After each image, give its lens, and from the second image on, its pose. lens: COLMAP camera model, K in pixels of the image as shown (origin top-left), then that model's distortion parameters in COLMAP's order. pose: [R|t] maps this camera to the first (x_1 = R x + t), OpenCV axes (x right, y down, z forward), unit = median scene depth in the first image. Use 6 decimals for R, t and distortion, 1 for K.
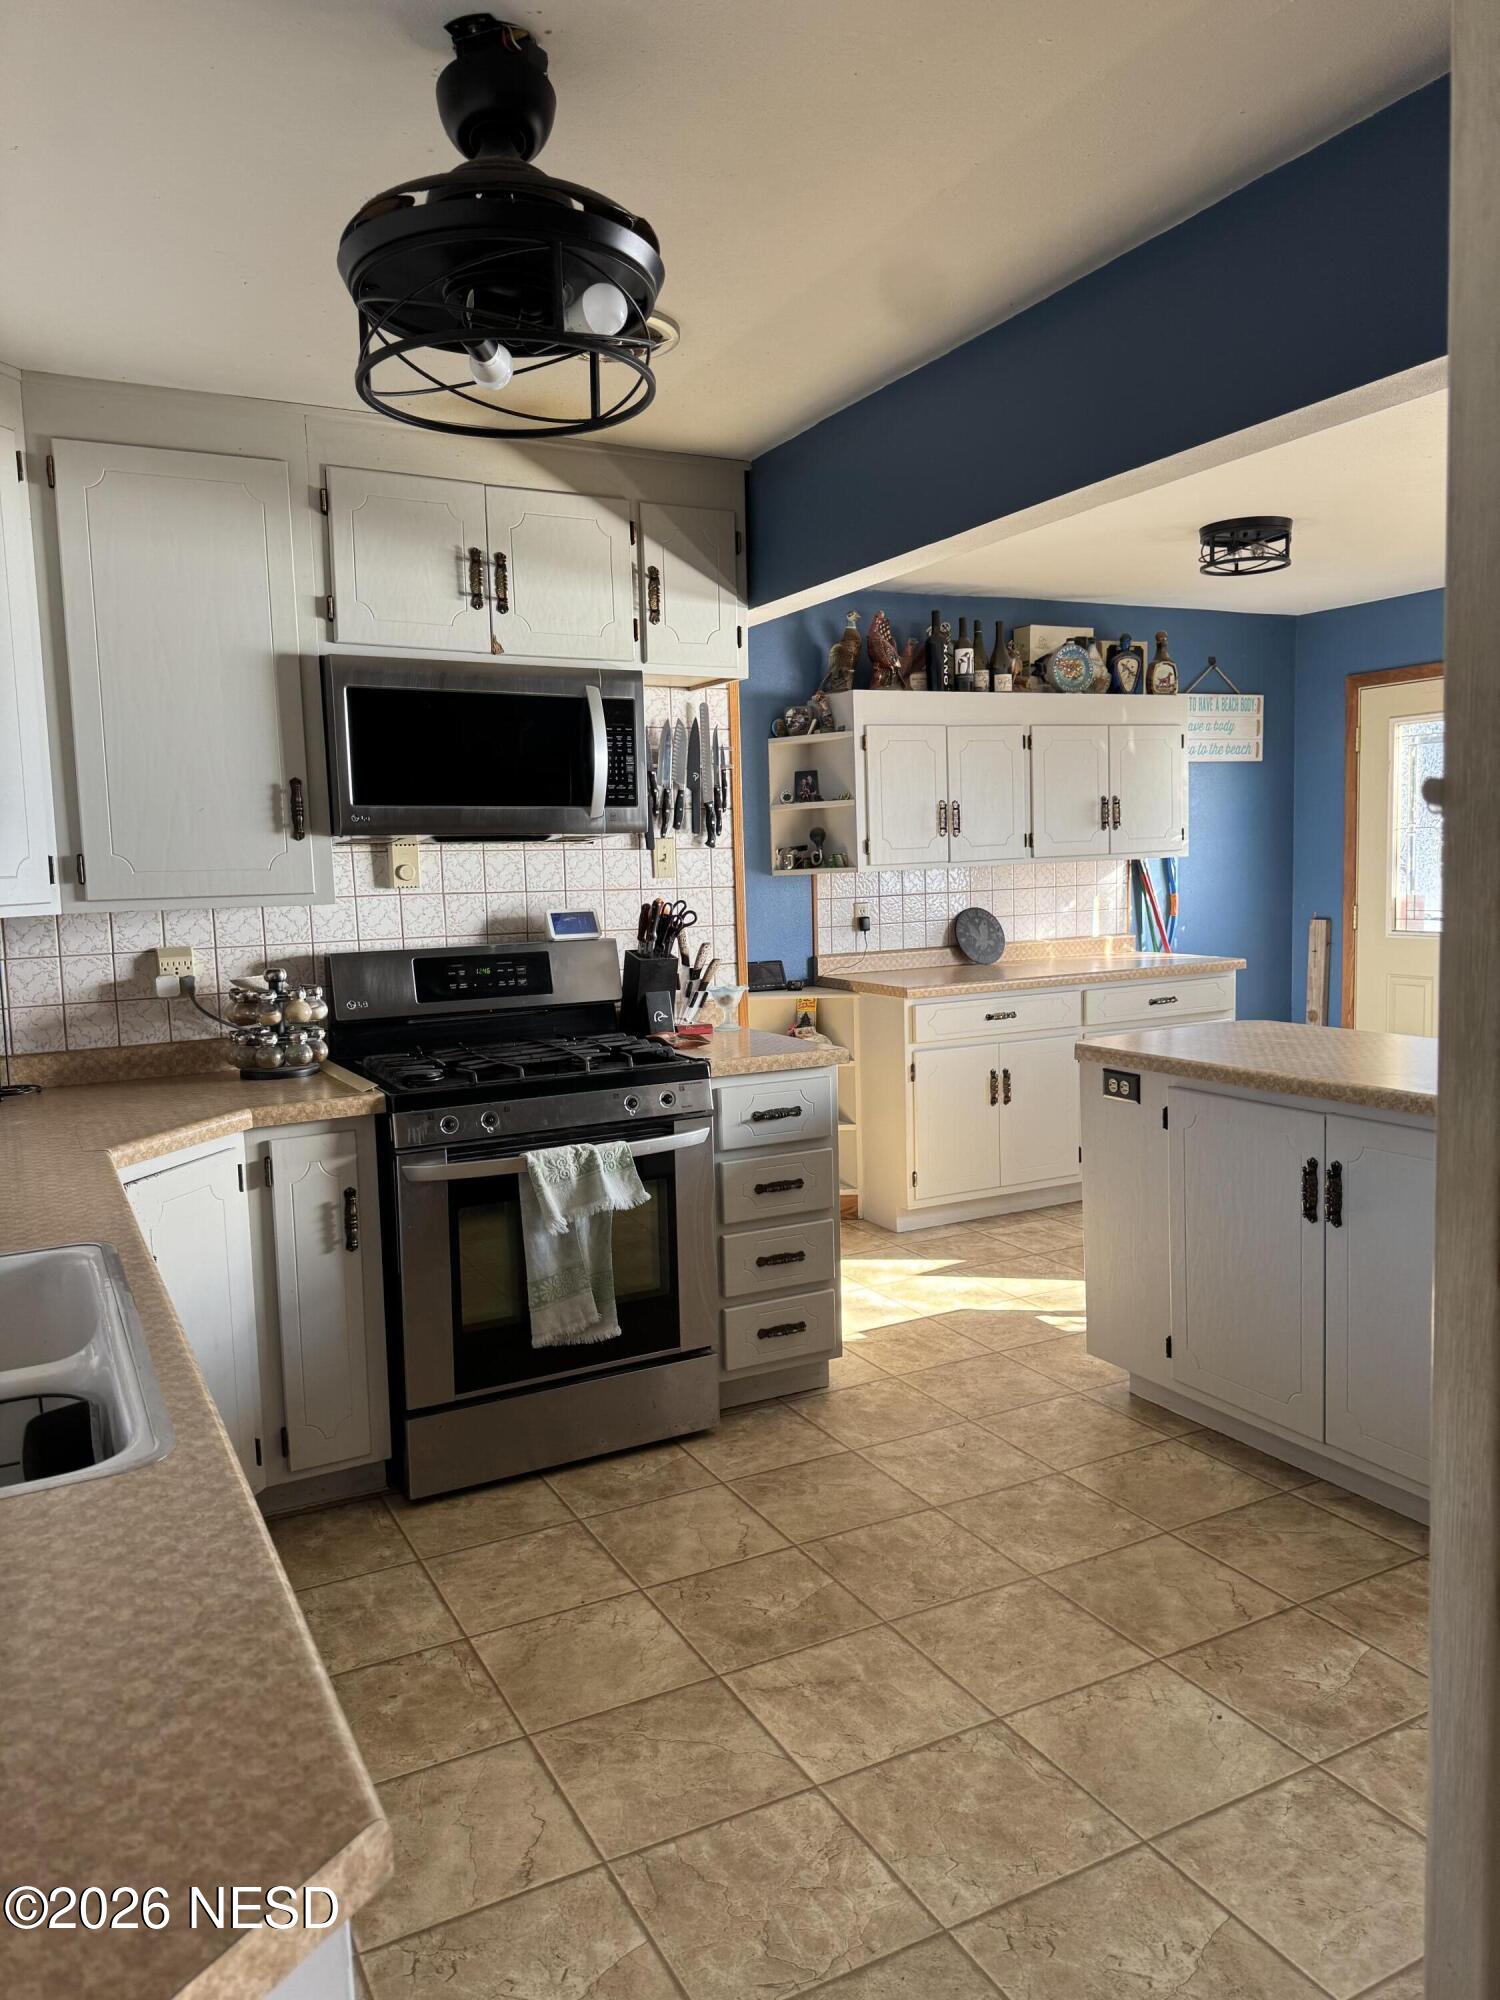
lens RADIAL K [[1405.4, 0, 752.4], [0, 1405.4, 1018.4], [0, 0, 1]] dist [0.073720, -0.094132]
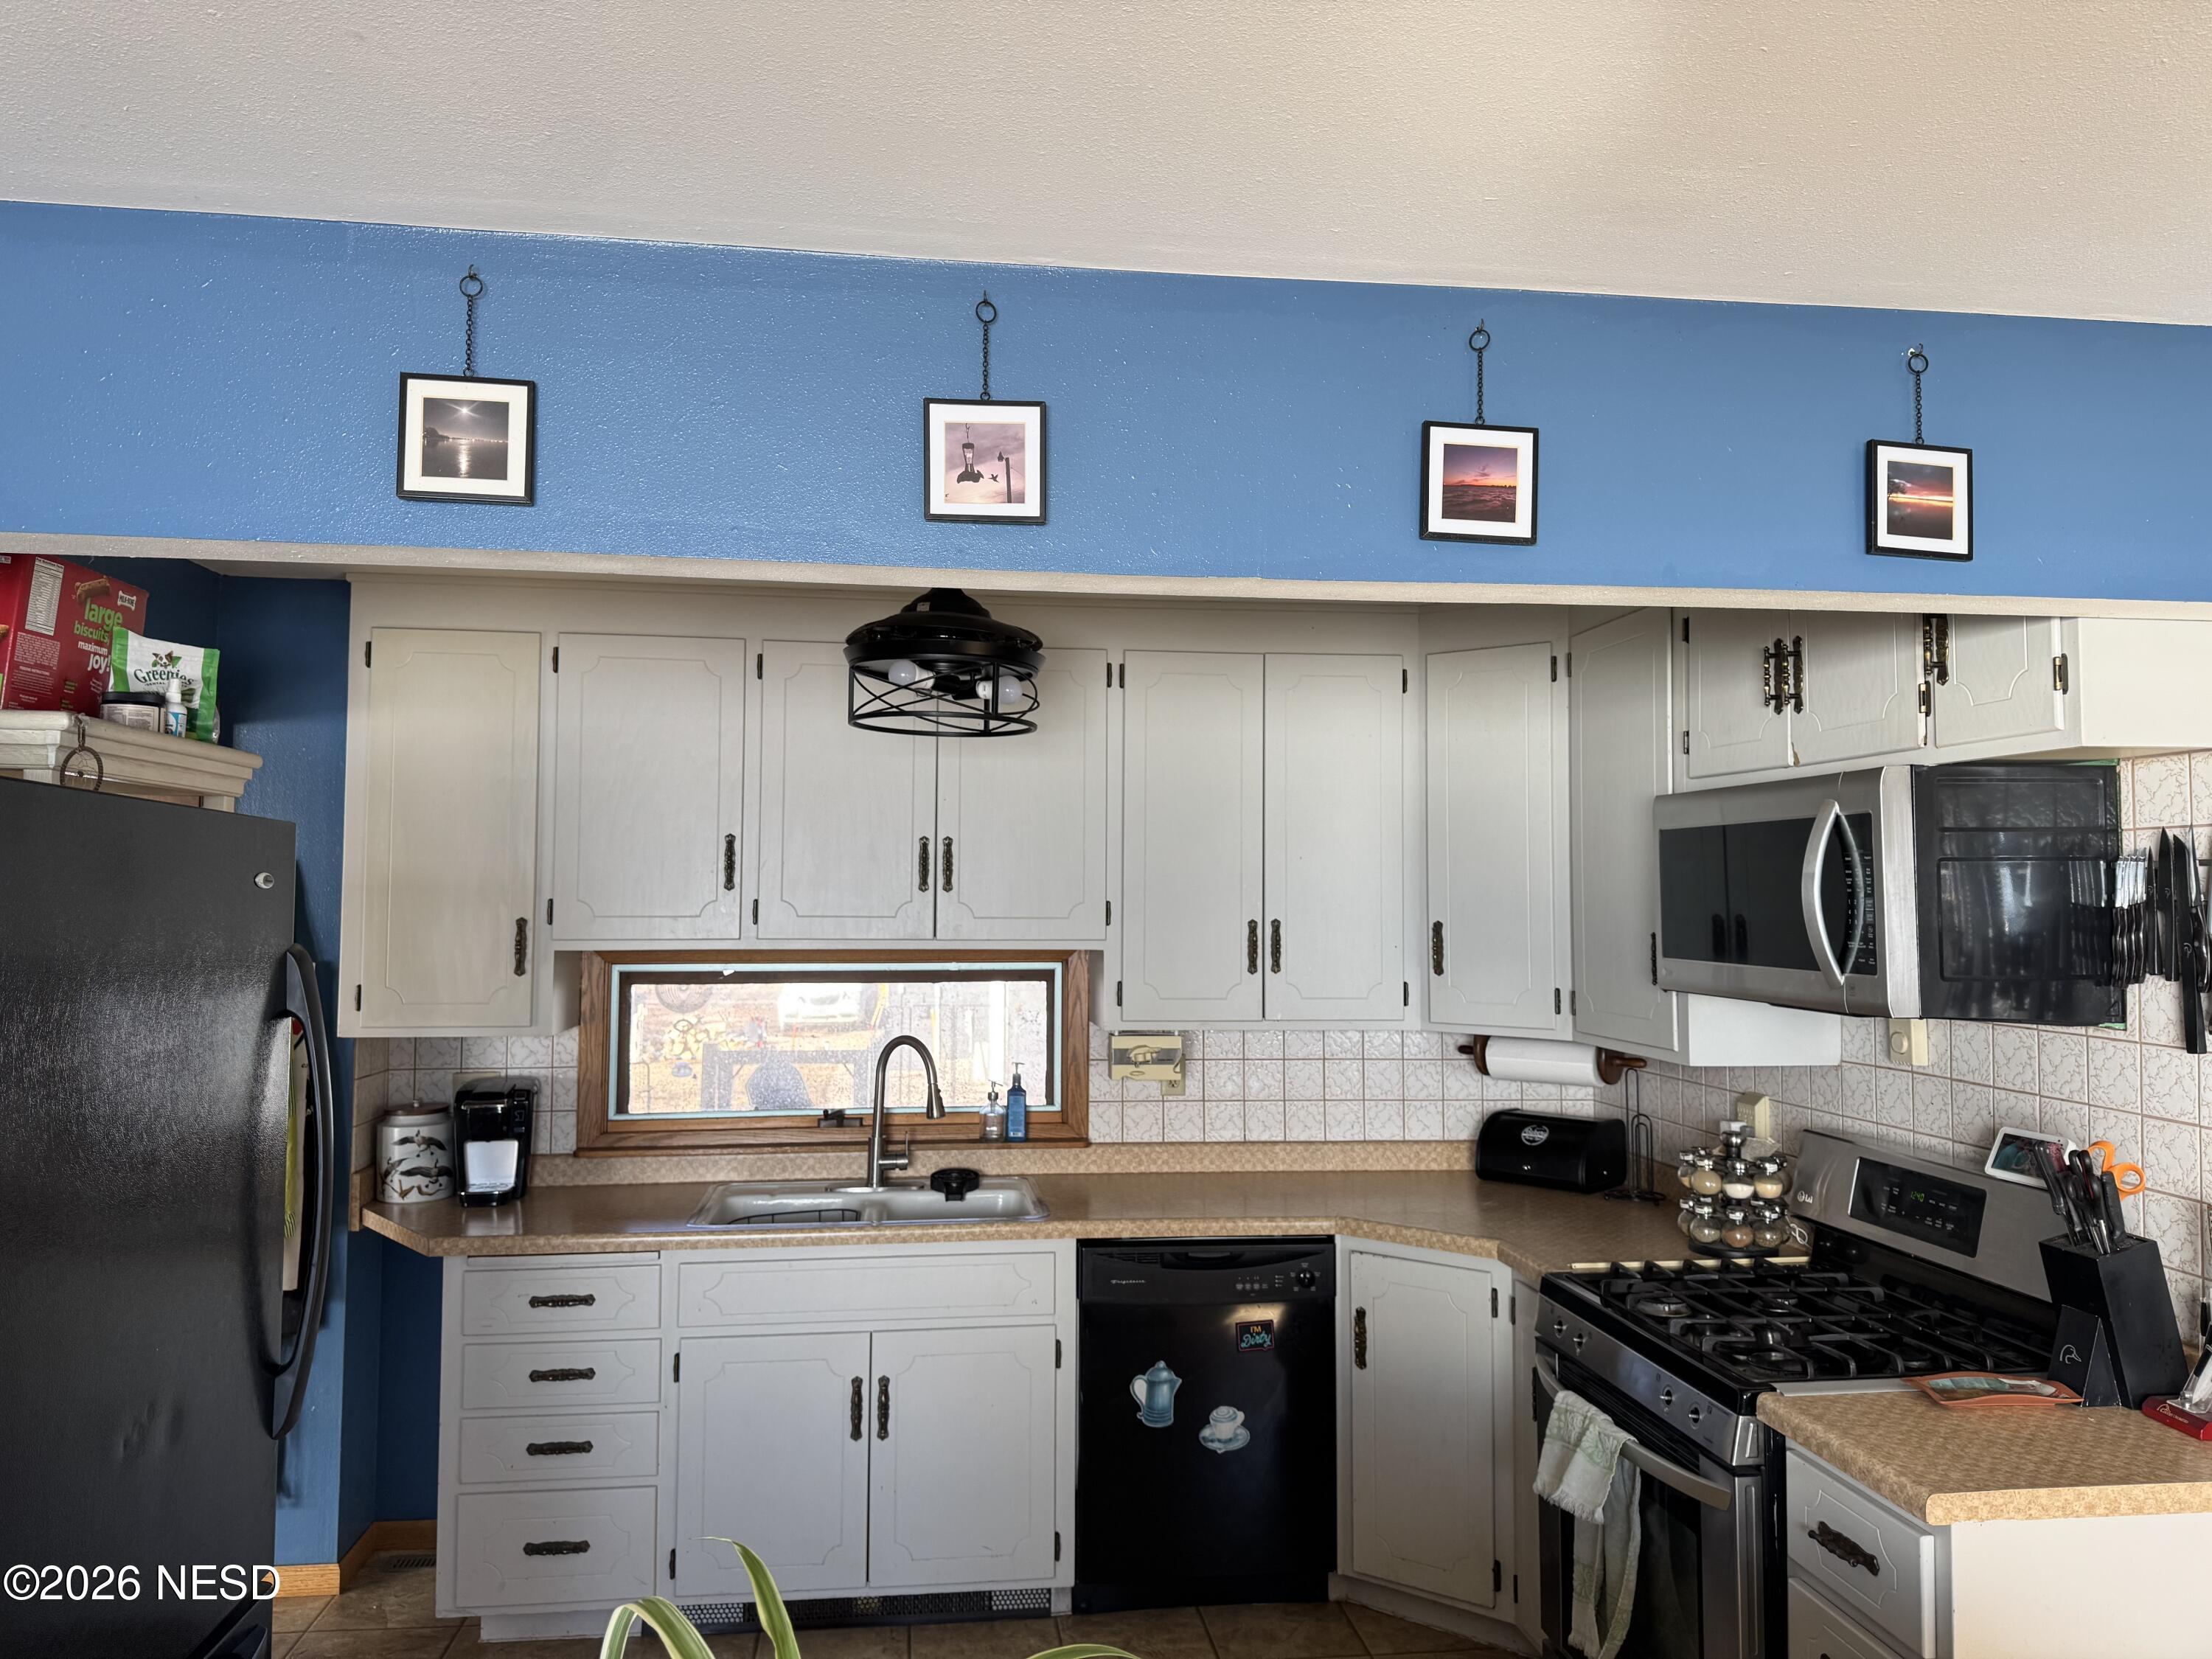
lens RADIAL K [[1554.4, 0, 1084.1], [0, 1554.4, 825.2], [0, 0, 1]] dist [0.073720, -0.094132]
pose [[-0.359256, -0.017521, -0.933075, 0.495461], [-0.100960, 0.994686, 0.020194, -0.137554], [0.927762, 0.101458, -0.359115, 0.640828]]
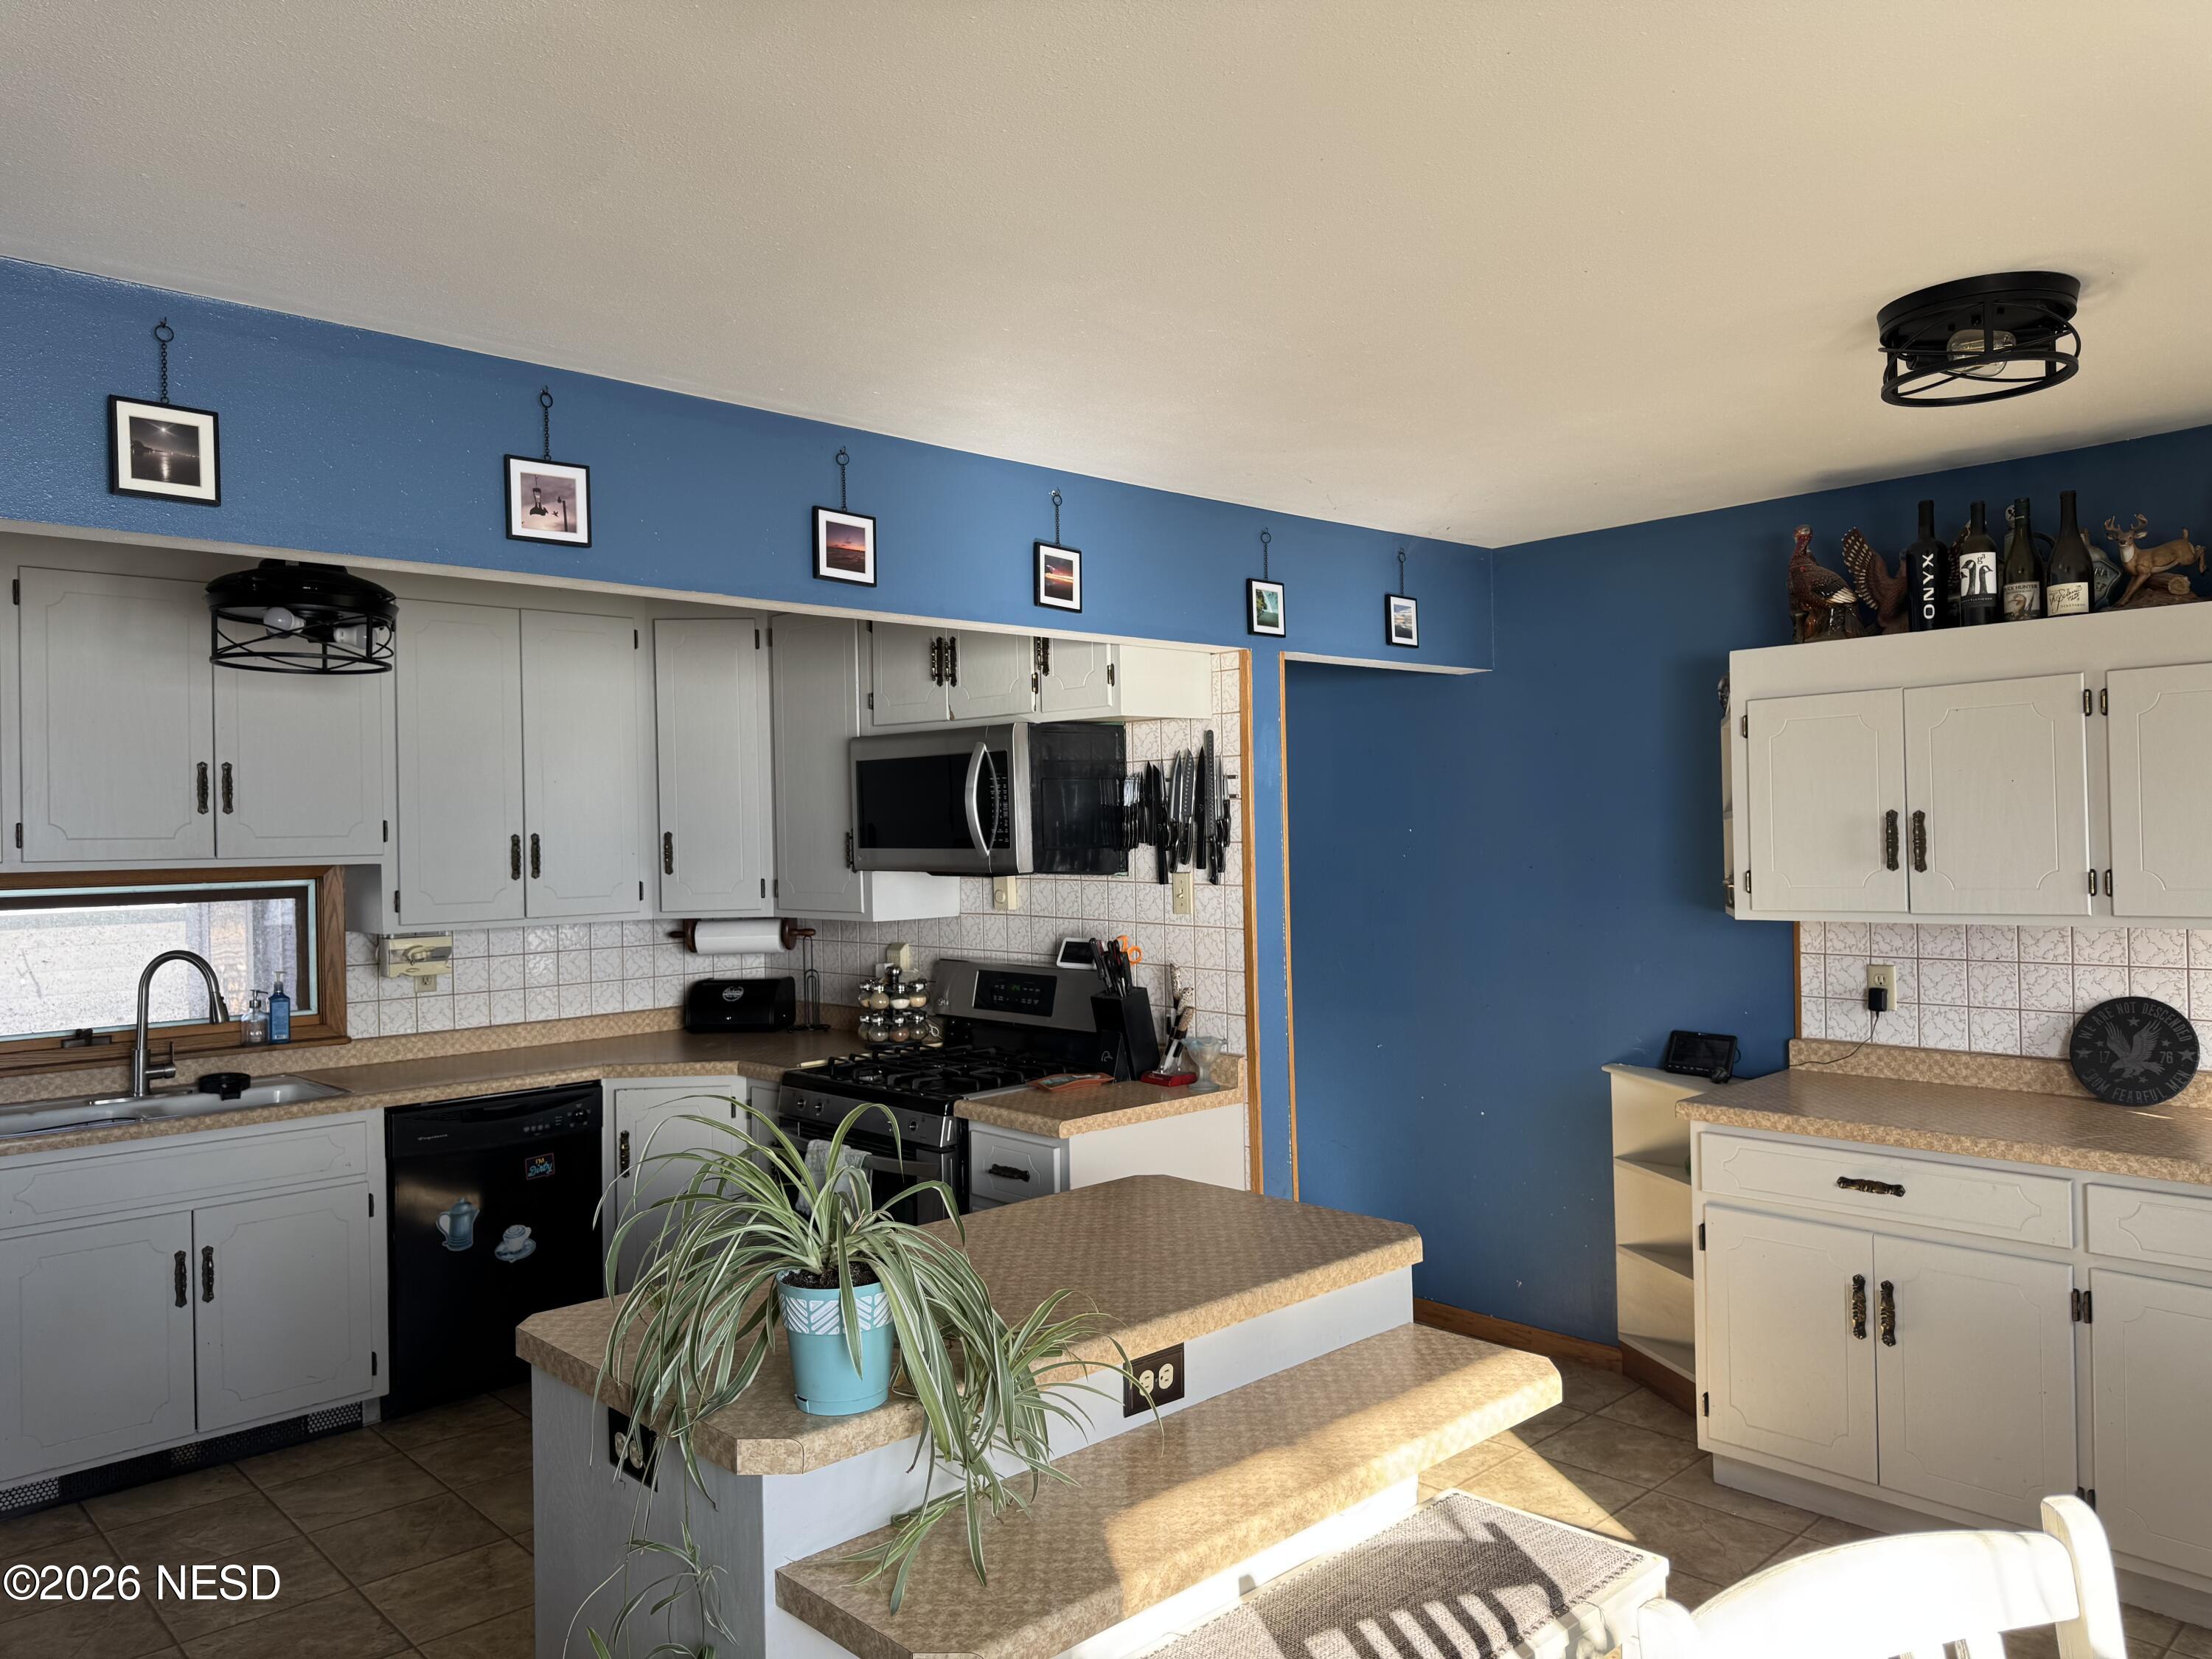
lens RADIAL K [[1554.4, 0, 1090.6], [0, 1554.4, 827.1], [0, 0, 1]] dist [0.073720, -0.094132]
pose [[0.258330, 0.022811, -0.965787, 0.740820], [-0.100177, 0.994964, -0.003295, -0.118353], [0.960849, 0.097601, 0.259315, 0.527104]]
